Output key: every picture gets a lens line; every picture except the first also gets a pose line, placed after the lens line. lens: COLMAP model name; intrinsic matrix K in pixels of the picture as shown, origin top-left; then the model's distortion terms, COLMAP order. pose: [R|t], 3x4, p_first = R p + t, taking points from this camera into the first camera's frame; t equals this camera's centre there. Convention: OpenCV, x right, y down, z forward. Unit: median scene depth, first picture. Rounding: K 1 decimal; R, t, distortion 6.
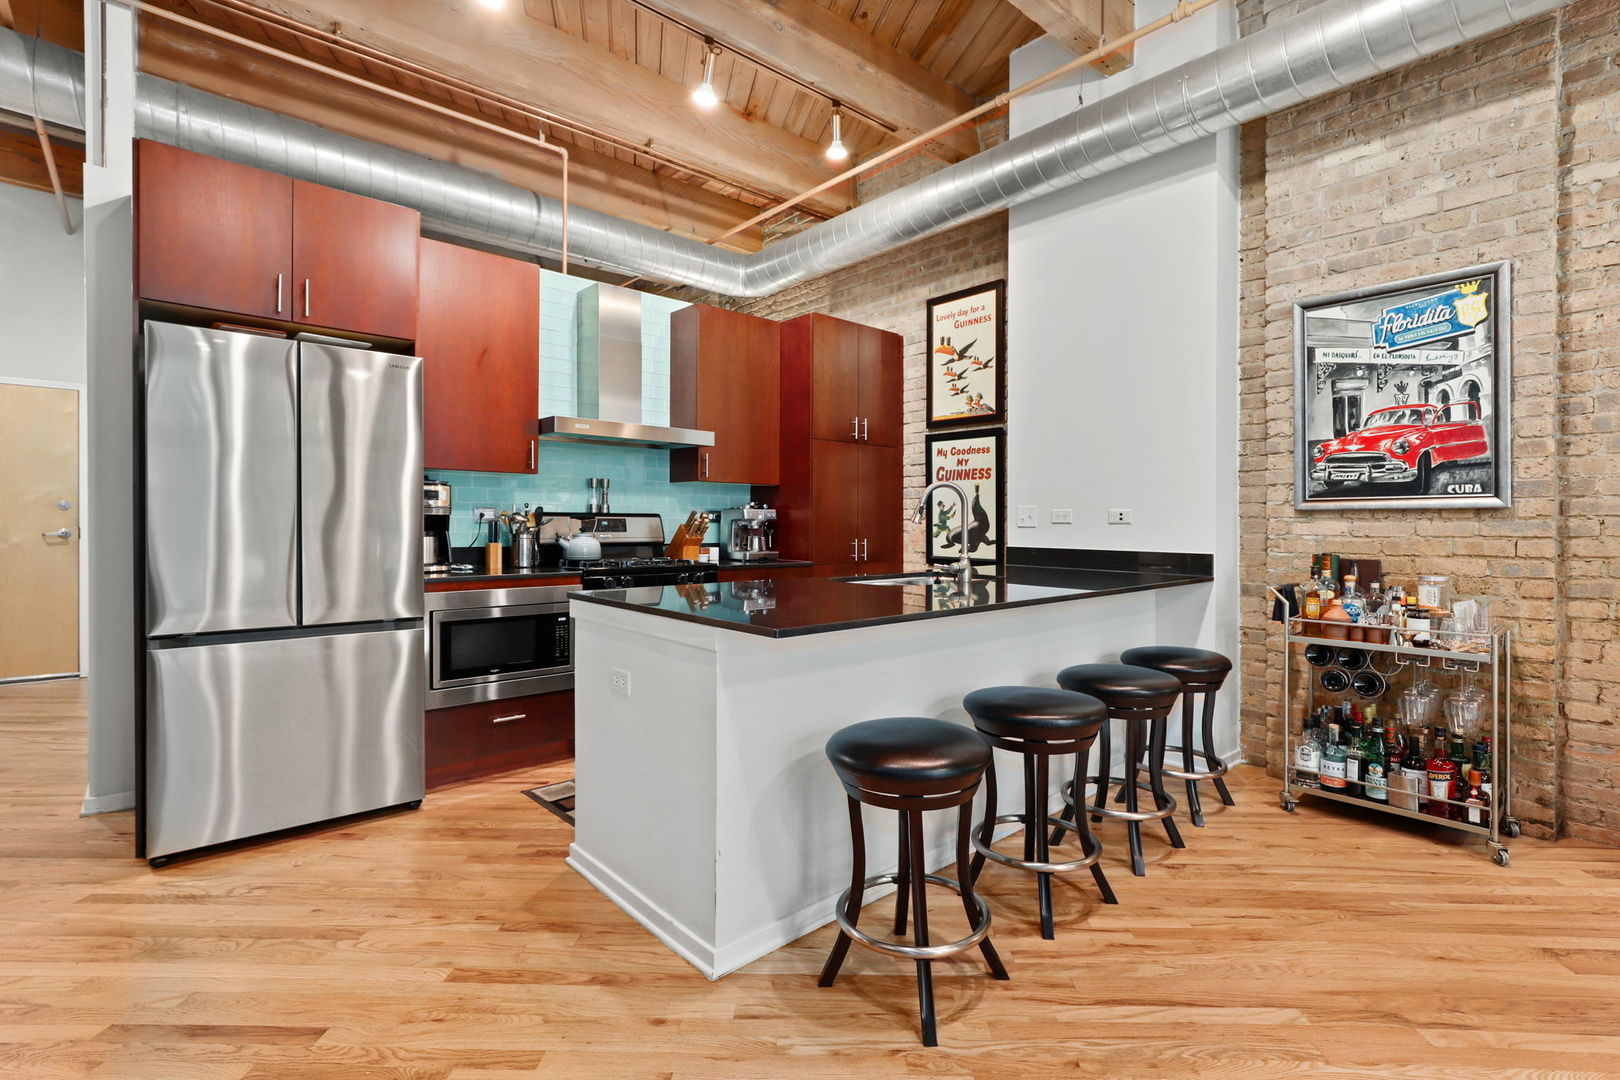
lens RADIAL K [[751.0, 0, 817.3], [0, 751.0, 526.0], [0, 0, 1]] dist [-0.005051, 0.004462]
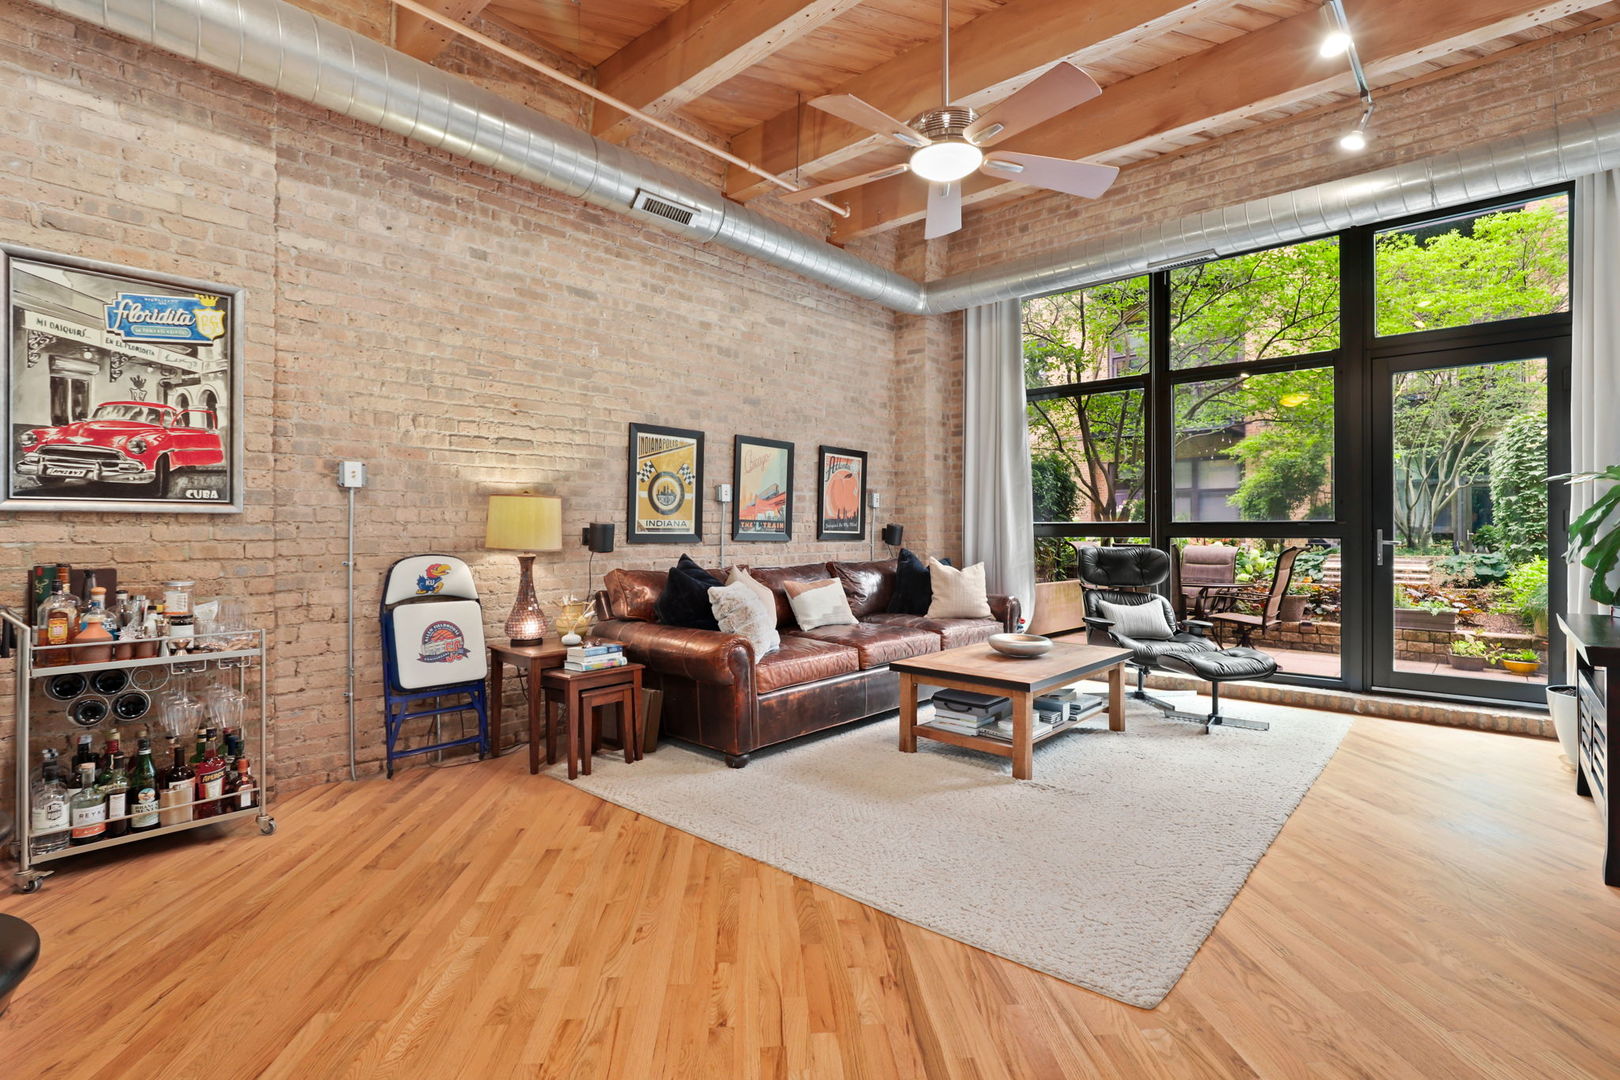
lens RADIAL K [[773.9, 0, 828.8], [0, 773.9, 524.0], [0, 0, 1]] dist [-0.013347, 0.003912]
pose [[-0.124252, 0.004155, 0.992242, -0.234890], [0.001169, 0.999991, -0.004041, -0.002901], [-0.992250, 0.000658, -0.124255, 0.225537]]
